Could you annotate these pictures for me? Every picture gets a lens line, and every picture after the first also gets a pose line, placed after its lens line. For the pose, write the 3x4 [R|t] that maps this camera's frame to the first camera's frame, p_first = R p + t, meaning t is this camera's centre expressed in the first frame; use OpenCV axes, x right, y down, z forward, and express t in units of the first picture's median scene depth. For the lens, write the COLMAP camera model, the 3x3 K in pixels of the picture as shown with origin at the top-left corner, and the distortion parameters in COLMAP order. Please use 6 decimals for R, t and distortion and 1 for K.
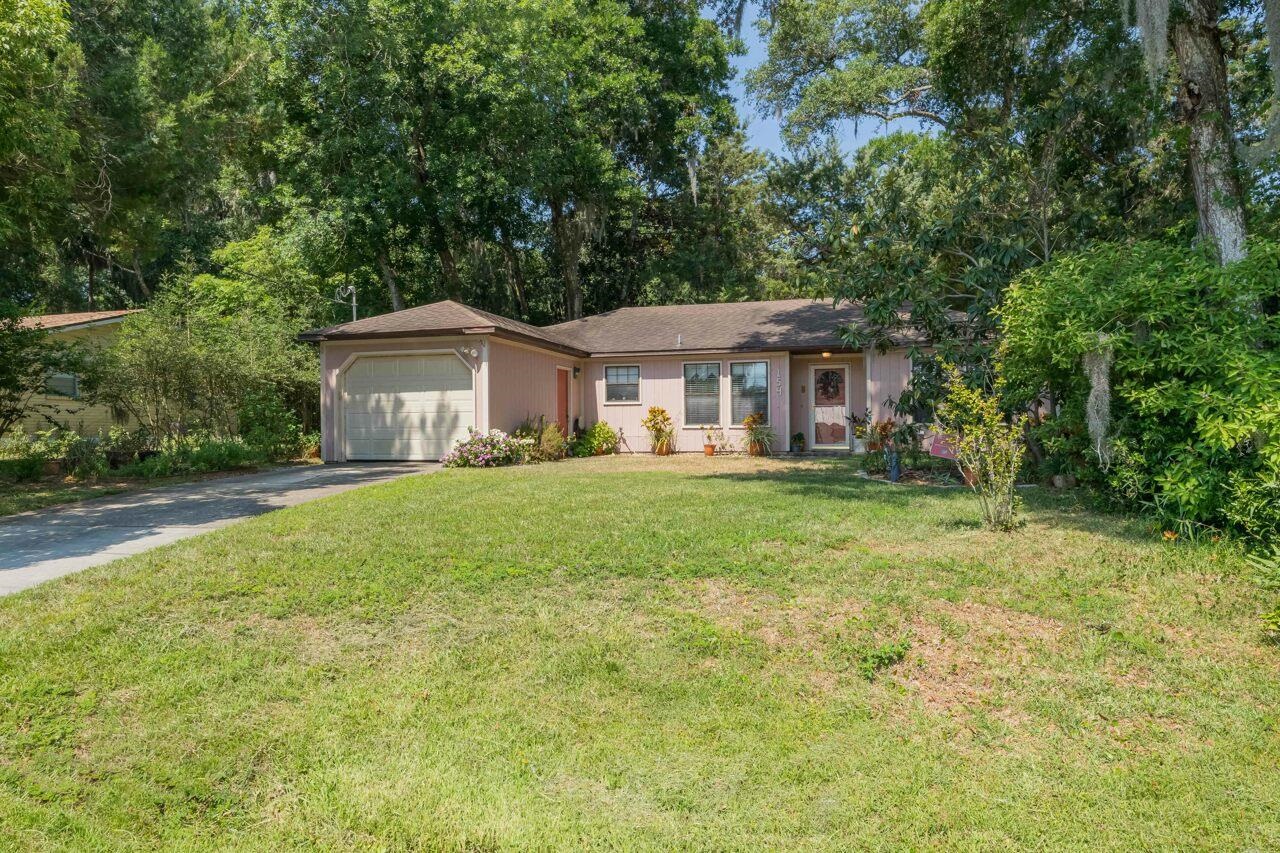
lens RADIAL K [[902.3, 0, 640.0], [0, 902.3, 426.5], [0, 0, 1]] dist [-0.000173, -0.000015]
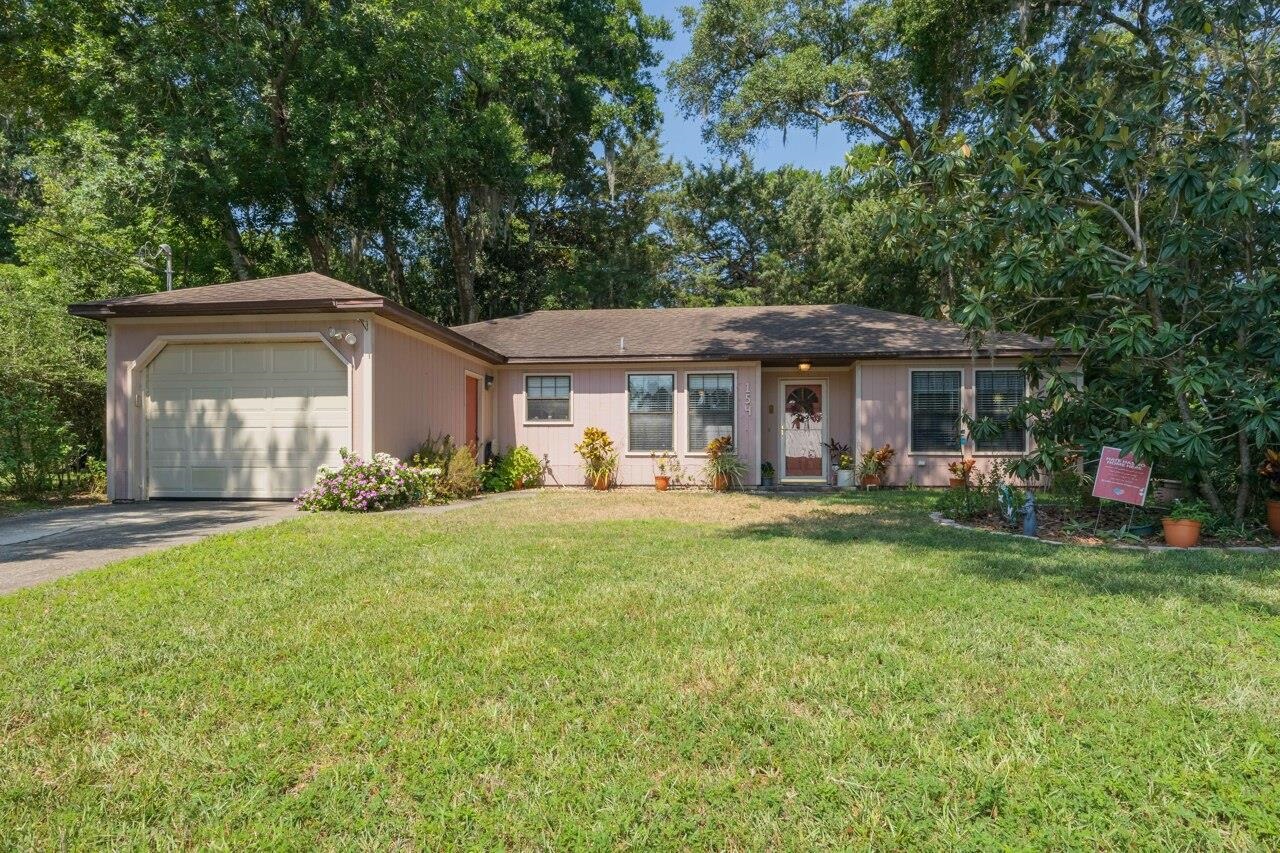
lens RADIAL K [[765.3, 0, 641.0], [0, 765.3, 469.9], [0, 0, 1]] dist [-0.016773, -0.001343]
pose [[0.983508, 0.005698, 0.180772, -0.061380], [-0.008441, 0.999861, 0.014406, 0.004706], [-0.180665, -0.015694, 0.983419, 0.336551]]
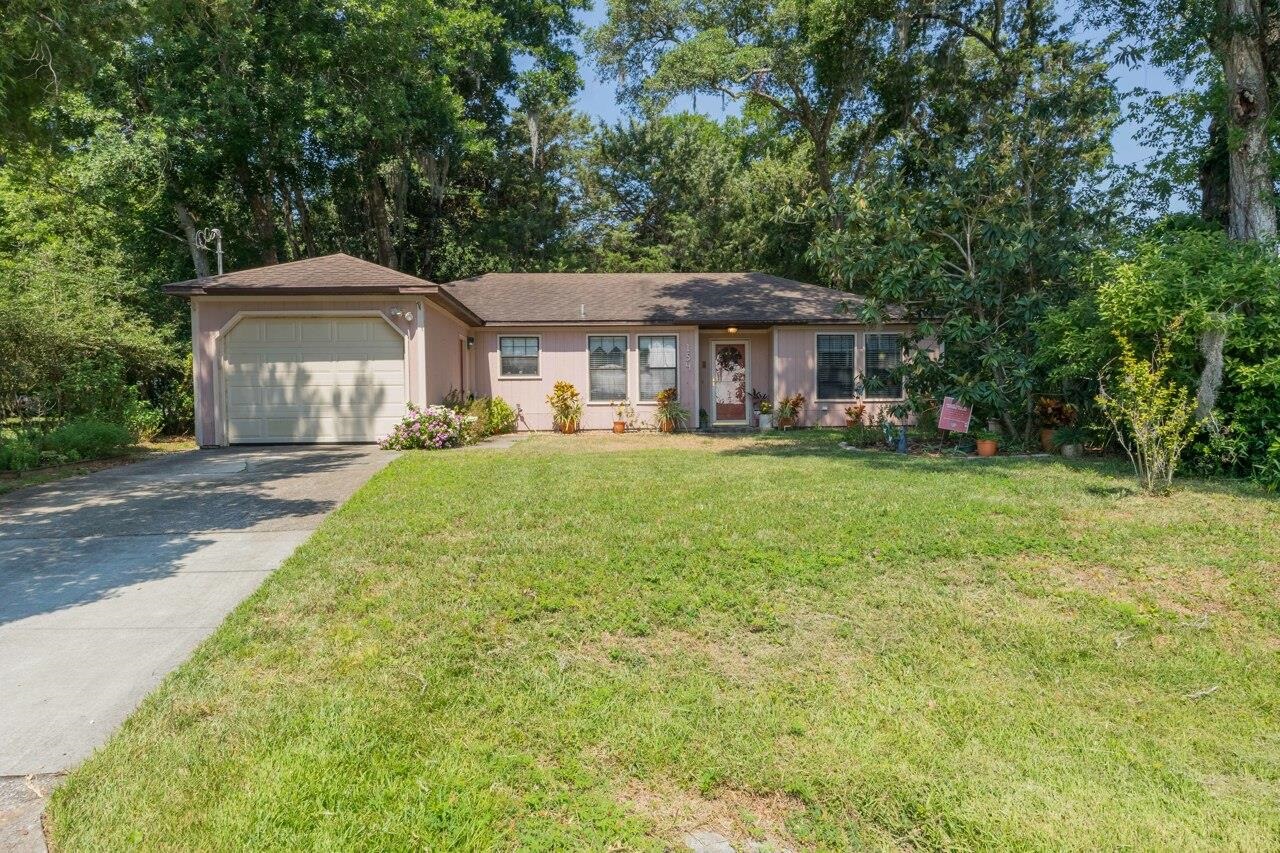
lens RADIAL K [[909.1, 0, 639.7], [0, 909.1, 448.1], [0, 0, 1]] dist [-0.002812, -0.000086]
pose [[0.935550, -0.019249, 0.352670, -0.237805], [0.002881, 0.998896, 0.046877, 0.002934], [-0.353183, -0.042840, 0.934573, 0.092376]]
